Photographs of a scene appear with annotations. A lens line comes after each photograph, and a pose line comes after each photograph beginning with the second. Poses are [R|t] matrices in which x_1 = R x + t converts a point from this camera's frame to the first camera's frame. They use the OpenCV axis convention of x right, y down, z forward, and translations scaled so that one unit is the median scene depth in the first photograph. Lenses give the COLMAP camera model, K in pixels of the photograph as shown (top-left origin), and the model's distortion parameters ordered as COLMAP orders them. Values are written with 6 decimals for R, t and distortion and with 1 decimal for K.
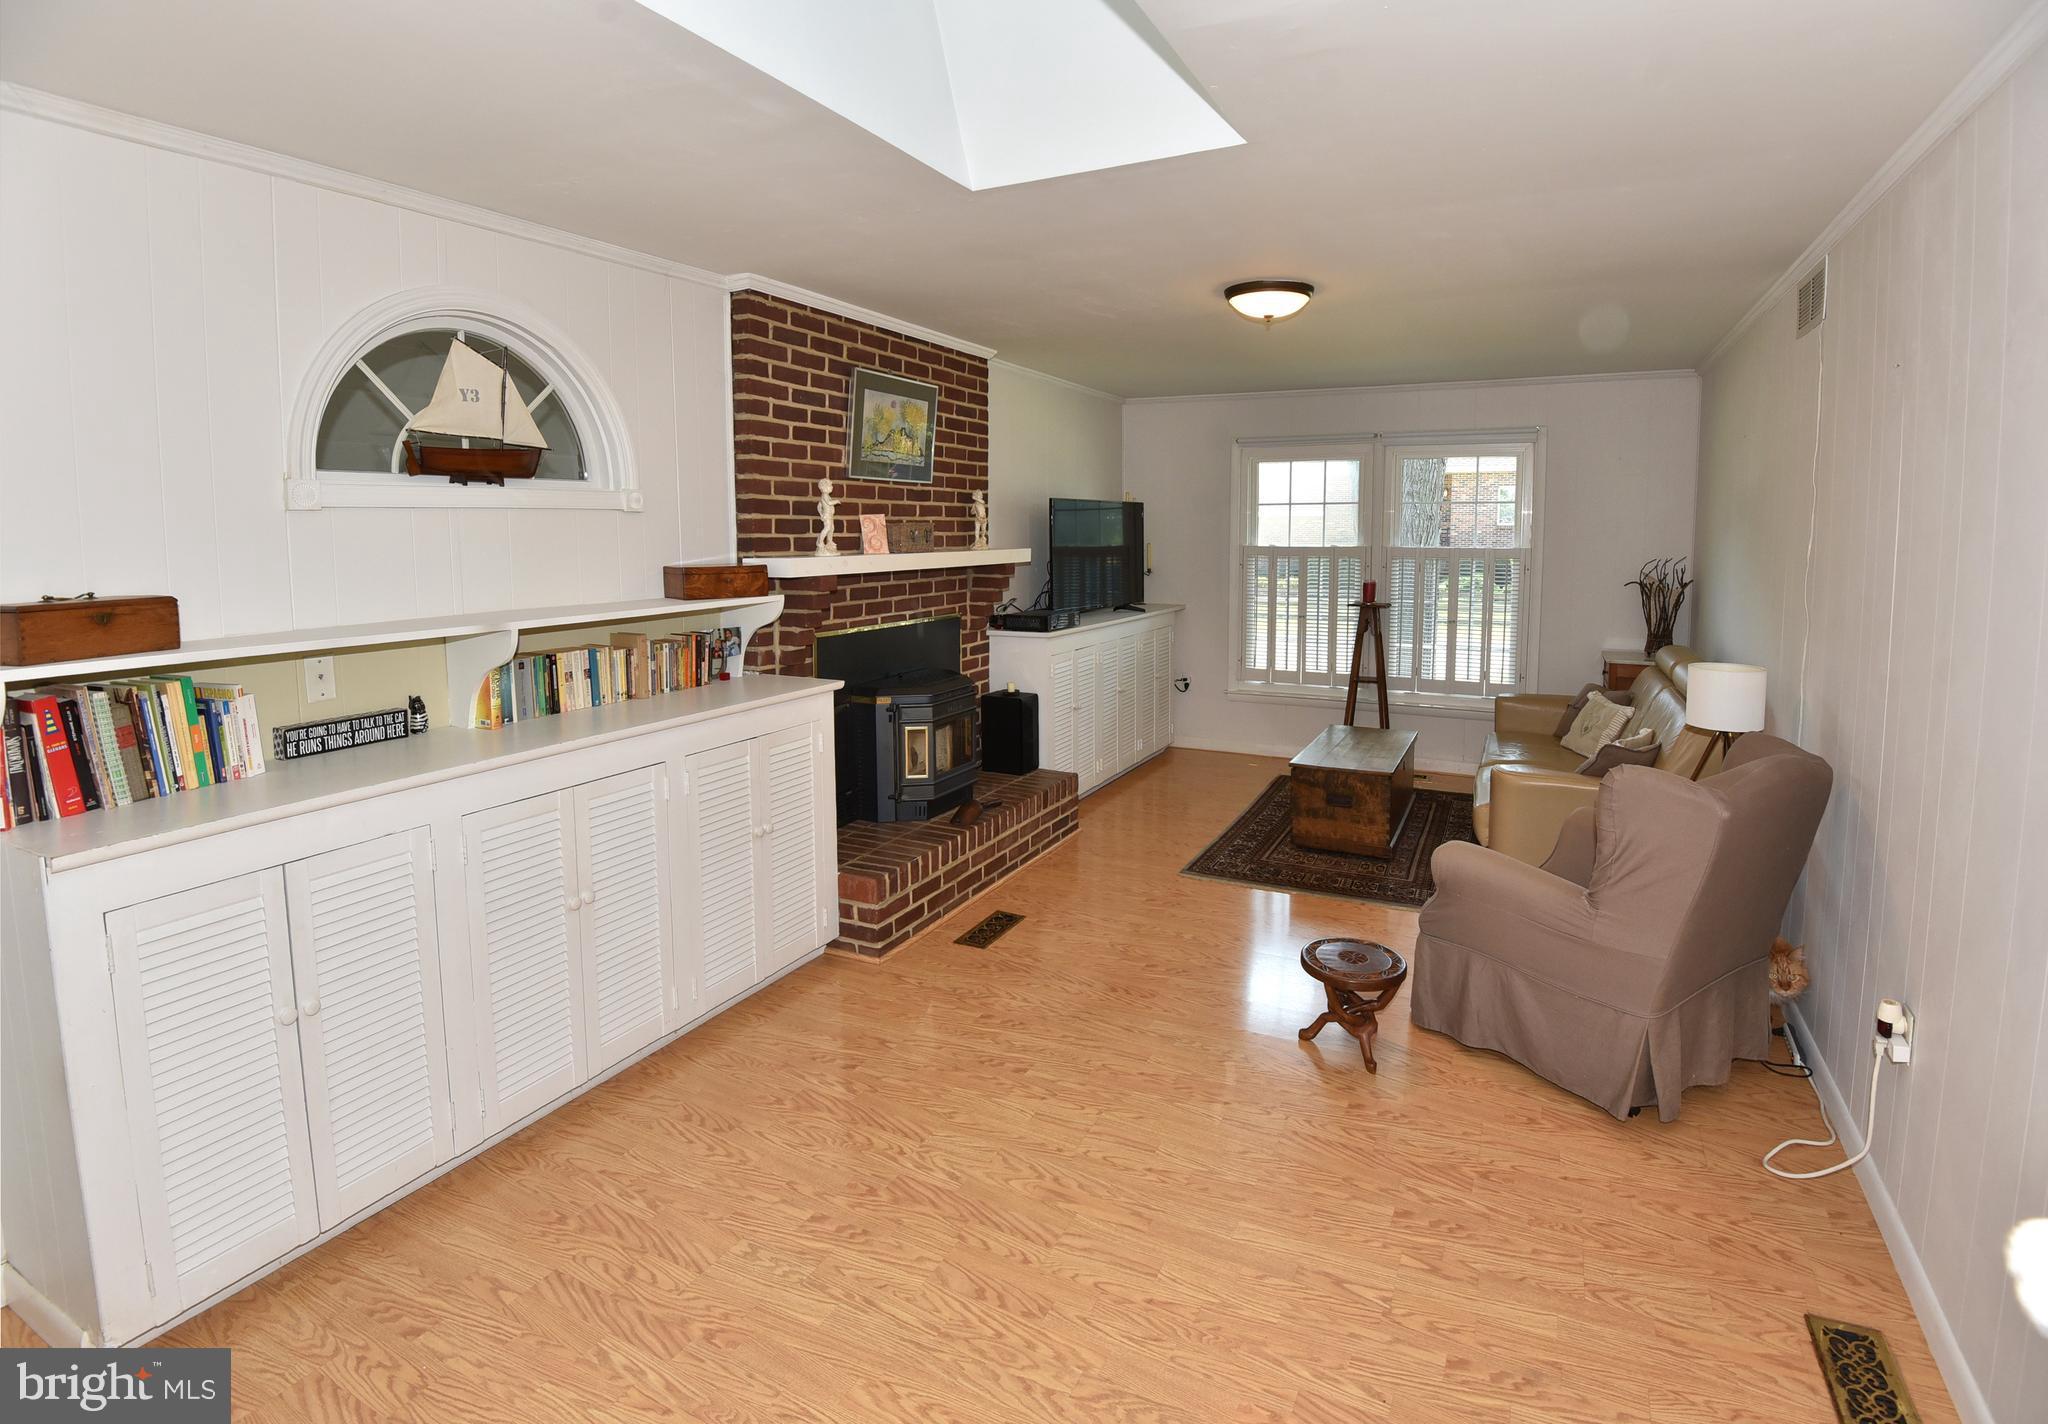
lens RADIAL K [[1007.5, 0, 1022.6], [0, 1007.5, 681.0], [0, 0, 1]] dist [-0.036742, -0.001281]
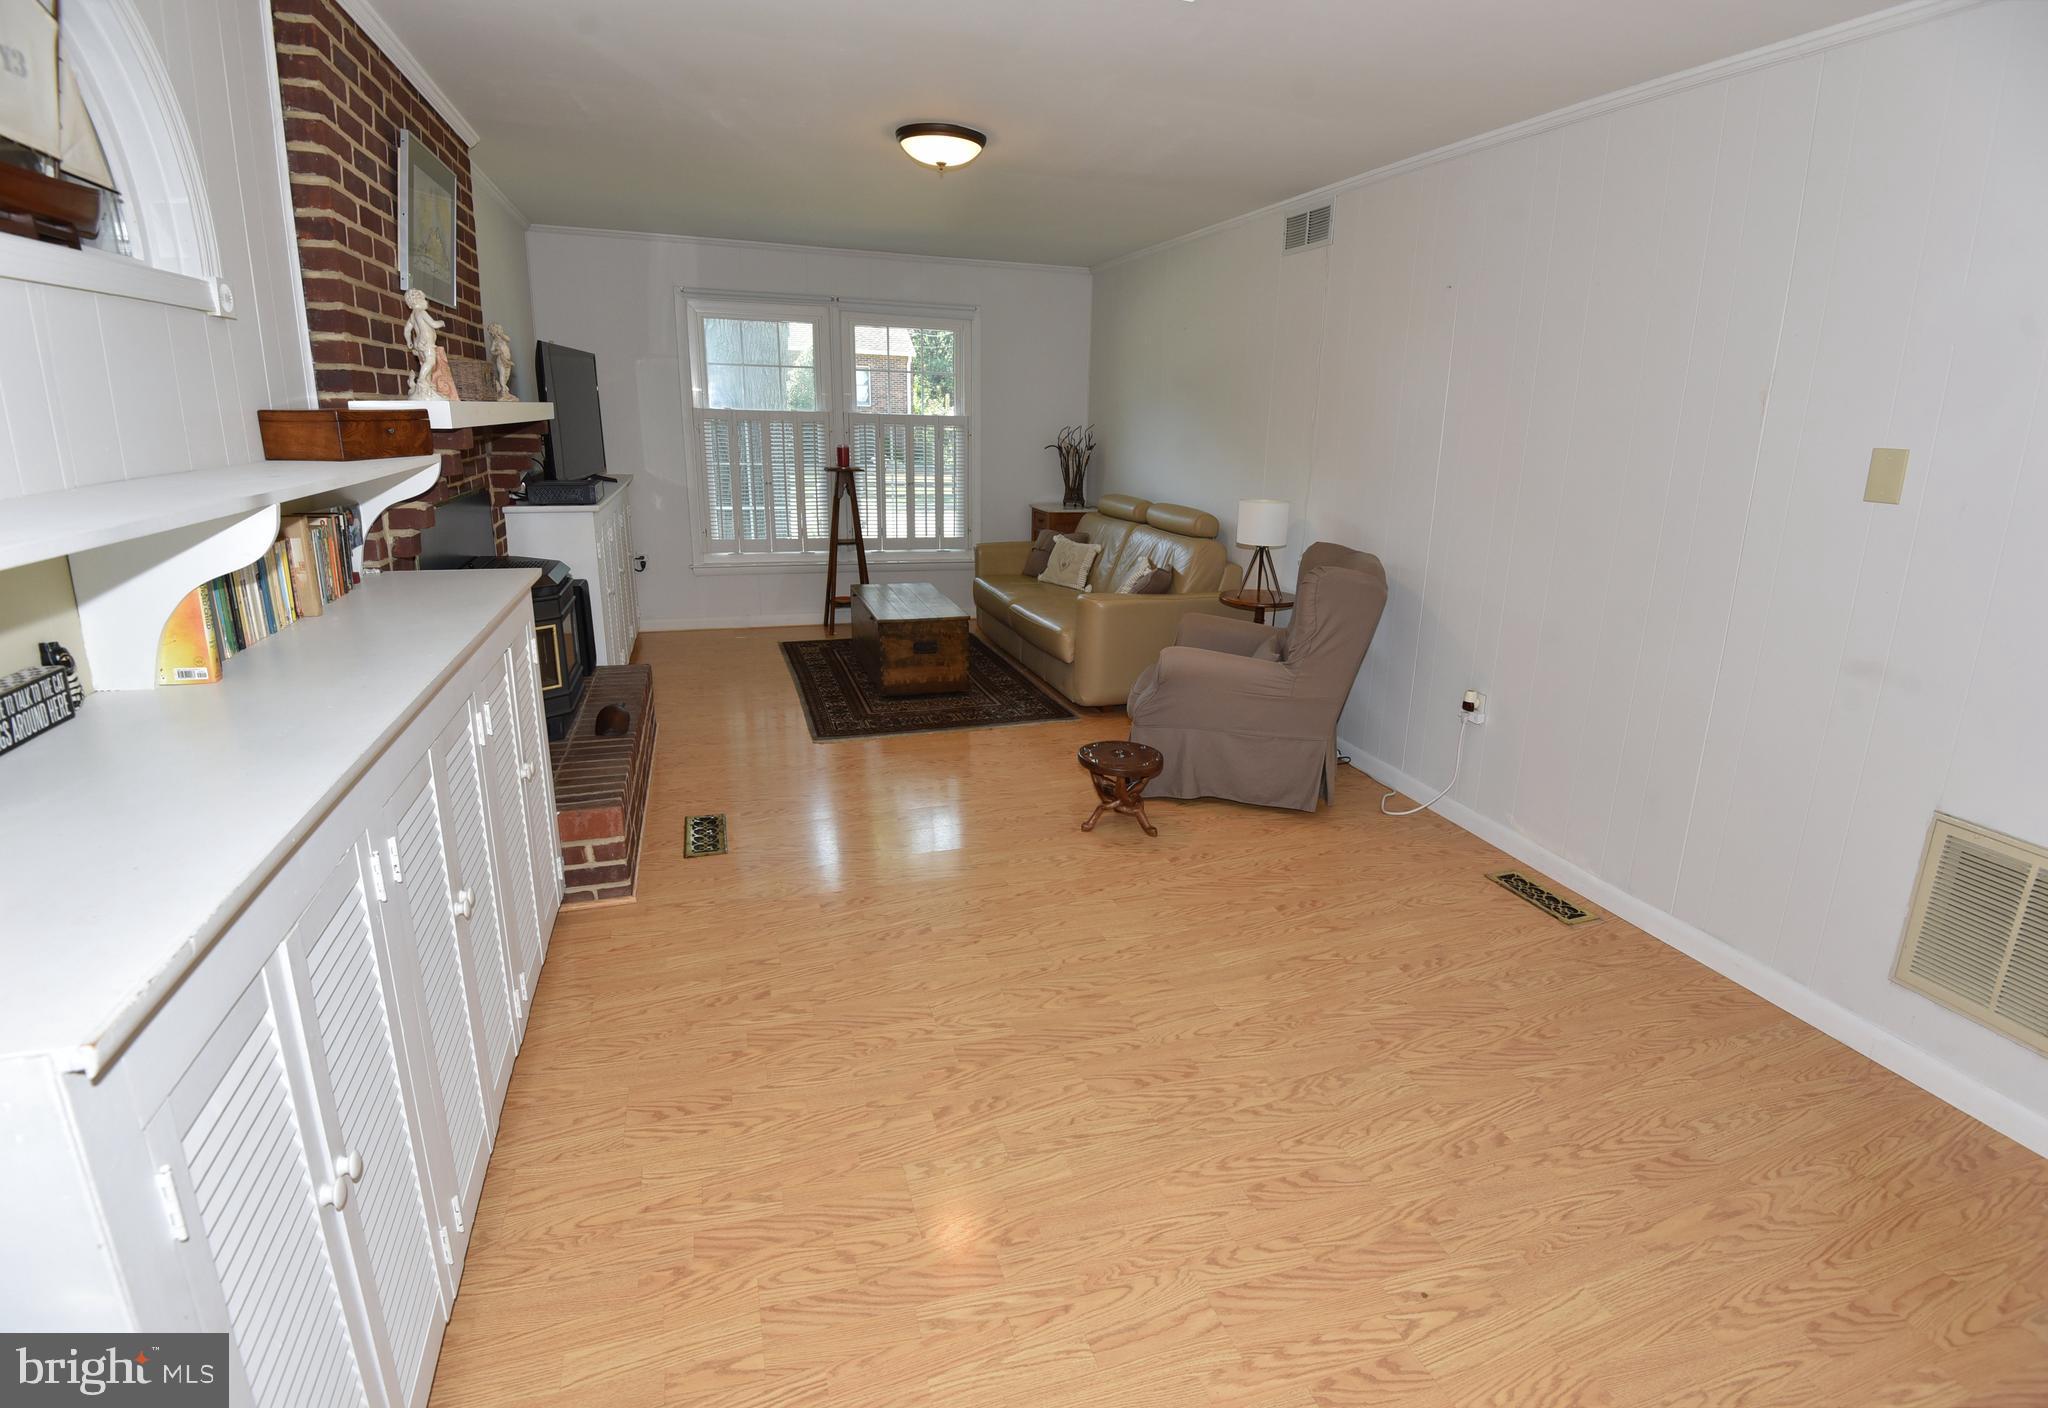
lens RADIAL K [[998.1, 0, 1024.0], [0, 998.1, 704.0], [0, 0, 1]] dist [0.020203, -0.037952]
pose [[0.698597, -0.178348, 0.692932, -0.438939], [0.079793, 0.981815, 0.172255, -0.000255], [-0.711052, -0.065046, 0.700124, 0.178680]]
